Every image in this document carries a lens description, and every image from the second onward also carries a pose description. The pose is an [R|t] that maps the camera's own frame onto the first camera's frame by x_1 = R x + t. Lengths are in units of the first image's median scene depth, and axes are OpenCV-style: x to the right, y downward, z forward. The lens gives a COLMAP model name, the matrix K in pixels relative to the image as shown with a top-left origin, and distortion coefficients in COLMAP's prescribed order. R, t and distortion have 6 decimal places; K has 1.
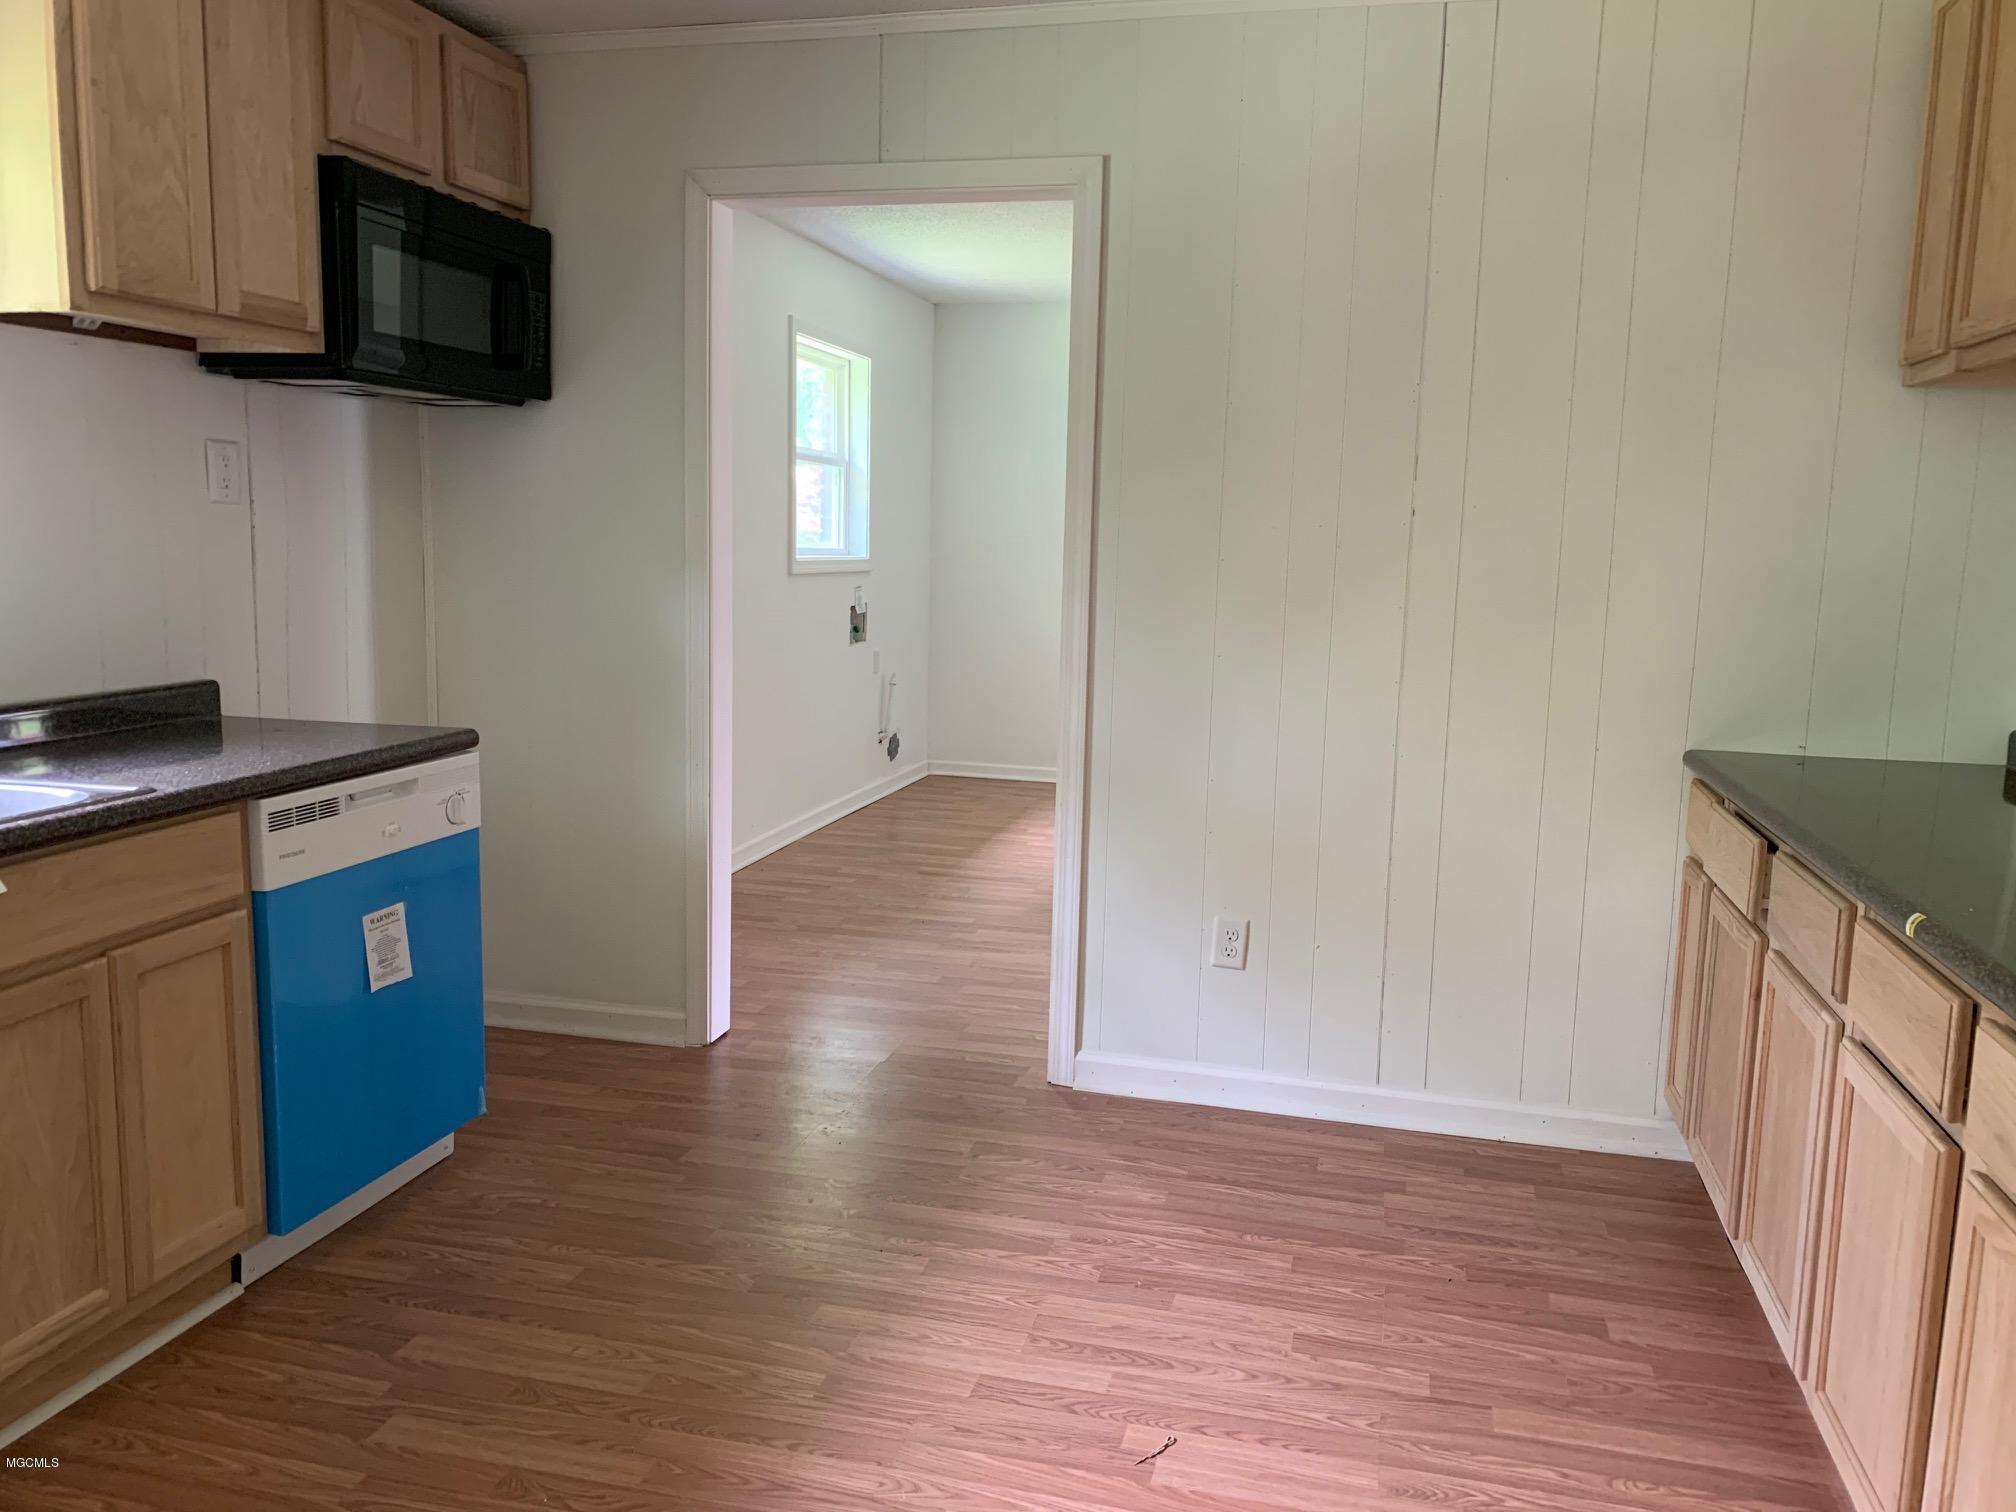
lens RADIAL K [[1500.5, 0, 1008.0], [0, 1500.5, 756.0], [0, 0, 1]] dist [0.037534, -0.052600]
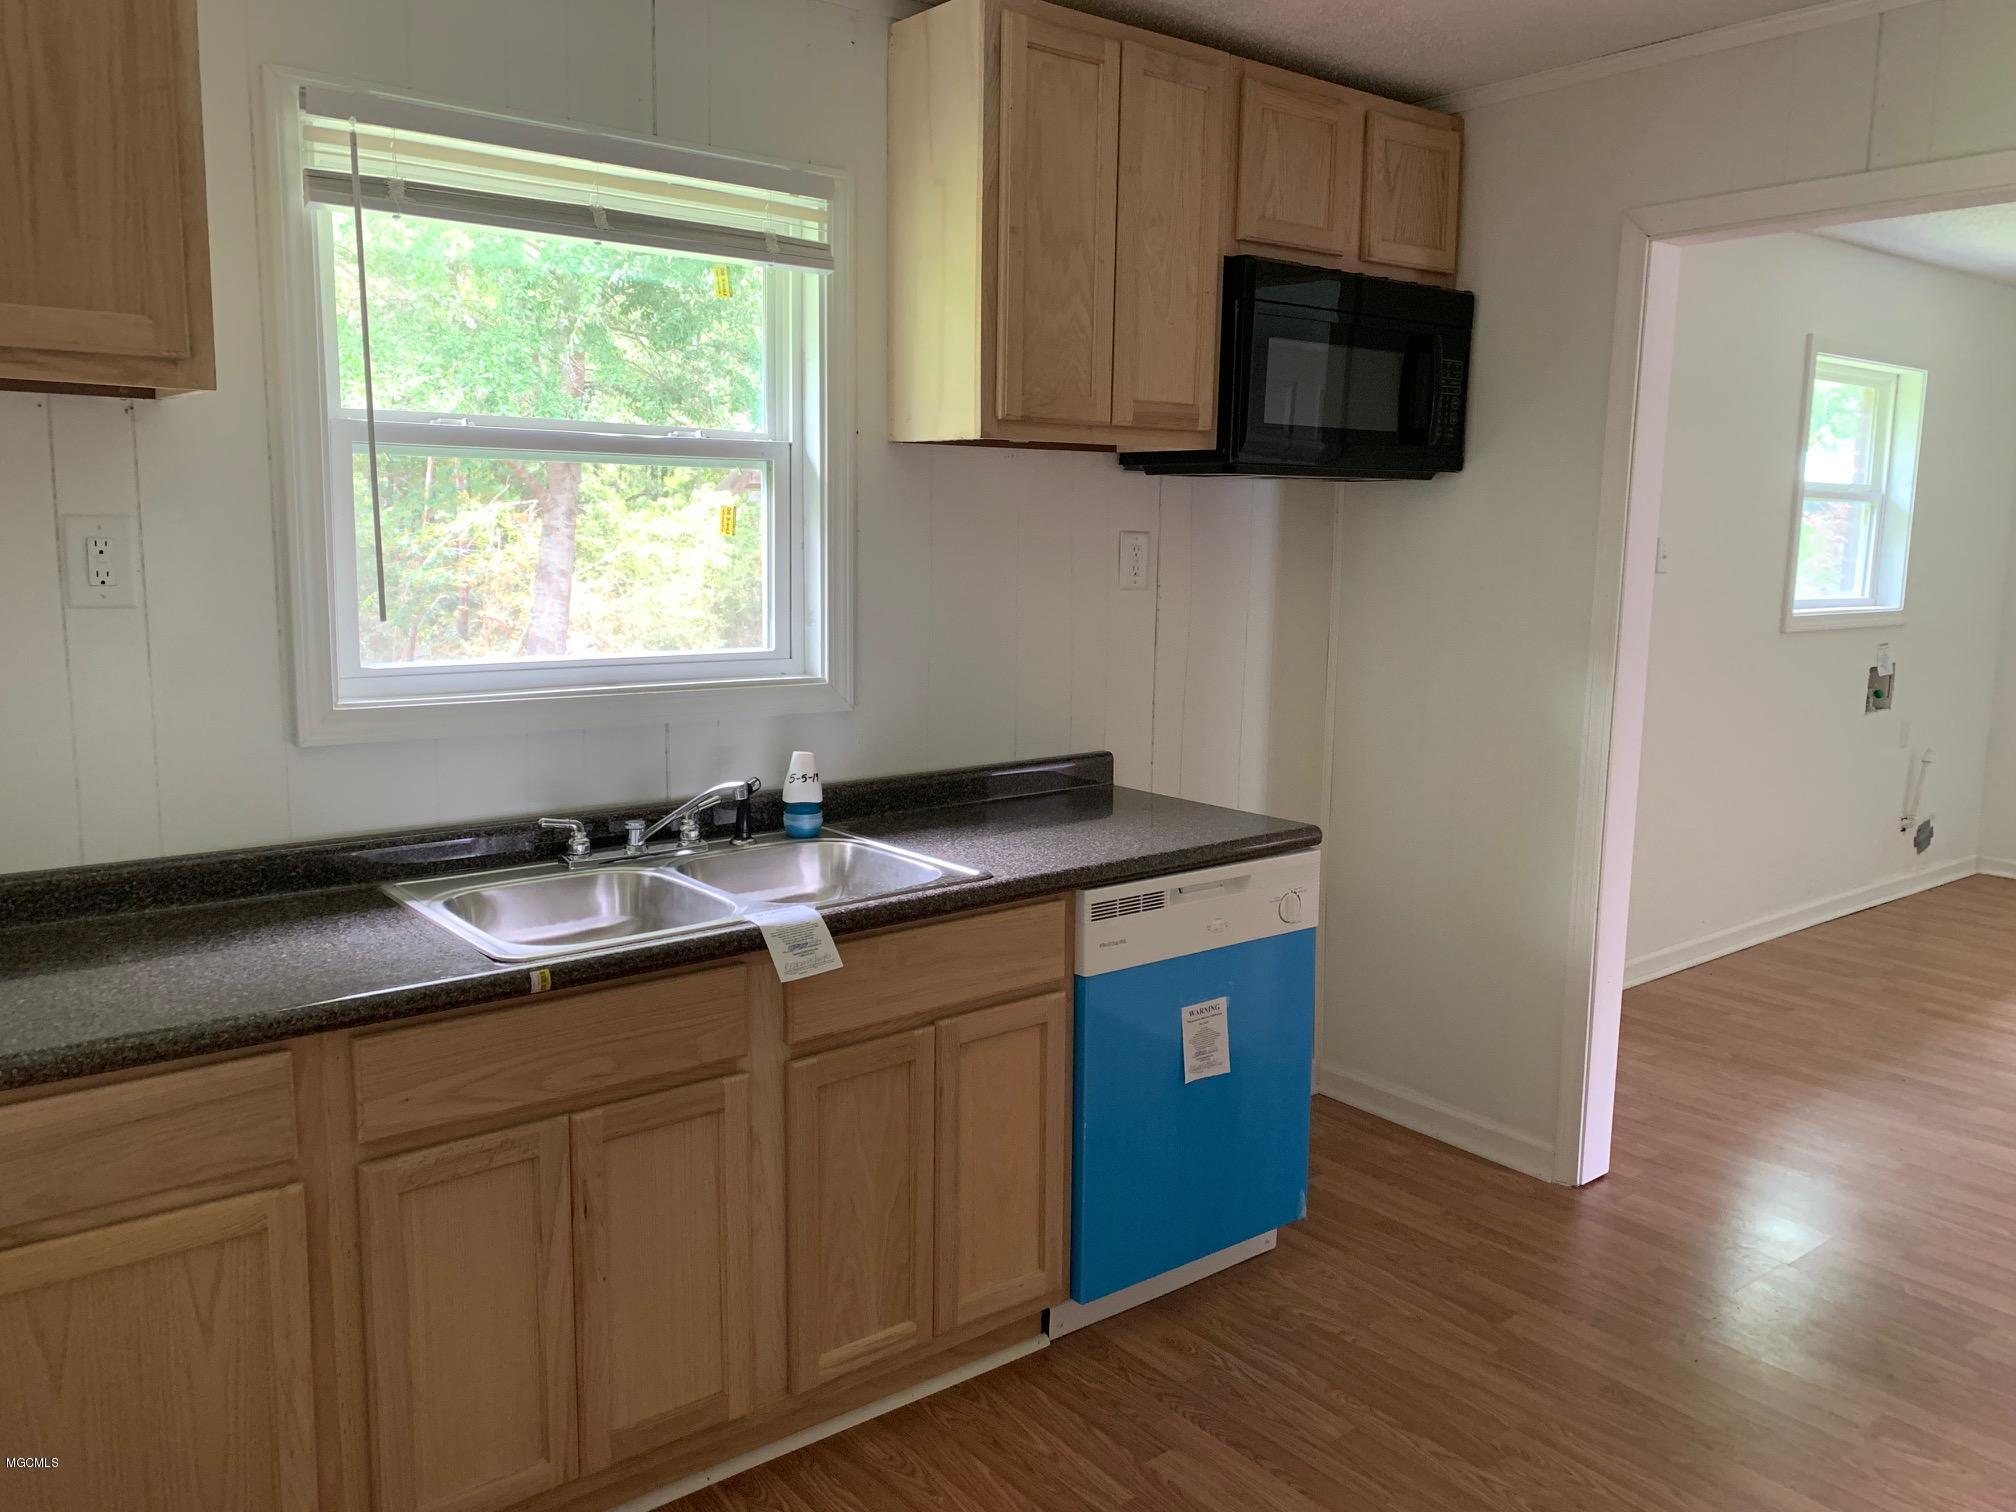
lens RADIAL K [[1533.7, 0, 1008.0], [0, 1533.7, 756.0], [0, 0, 1]] dist [0.022492, -0.010289]
pose [[0.800920, 0.067674, -0.594934, 0.075650], [-0.079499, 0.996815, 0.006364, -0.055331], [0.593470, 0.042200, 0.803749, 0.084719]]
